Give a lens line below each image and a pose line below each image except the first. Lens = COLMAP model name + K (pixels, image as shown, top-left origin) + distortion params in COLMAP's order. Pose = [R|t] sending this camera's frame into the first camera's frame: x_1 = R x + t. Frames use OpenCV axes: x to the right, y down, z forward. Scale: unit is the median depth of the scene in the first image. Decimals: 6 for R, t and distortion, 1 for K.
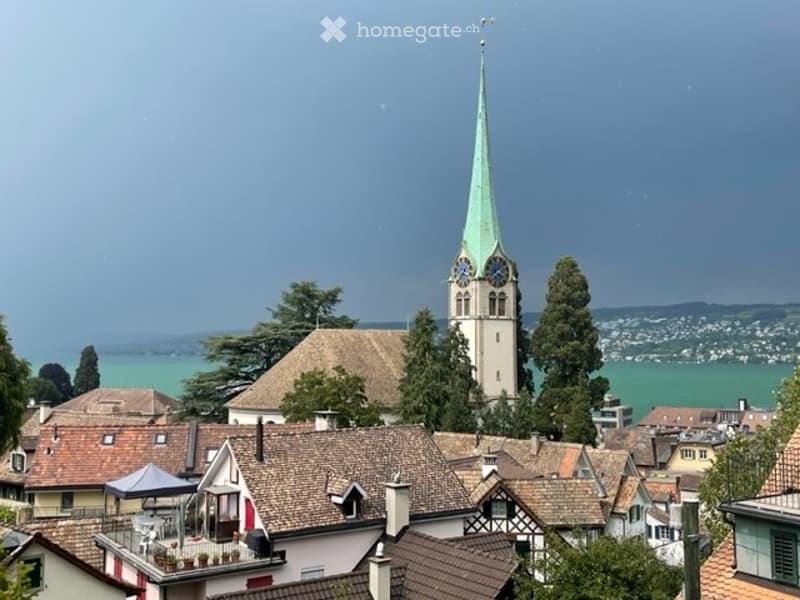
lens RADIAL K [[1011.1, 0, 400.0], [0, 1011.1, 300.0], [0, 0, 1]] dist [0.240420, -0.908061]
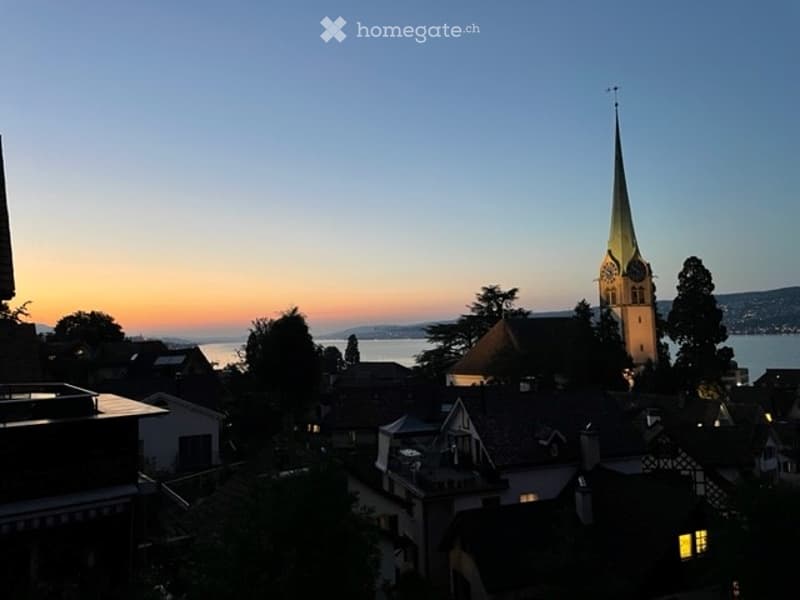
lens RADIAL K [[1011.1, 0, 400.0], [0, 1011.1, 300.0], [0, 0, 1]] dist [0.240420, -0.908061]
pose [[0.941708, -0.040992, -0.333924, 0.225649], [0.047201, 0.998830, 0.010498, -0.016213], [0.333103, -0.025647, 0.942541, -0.341447]]
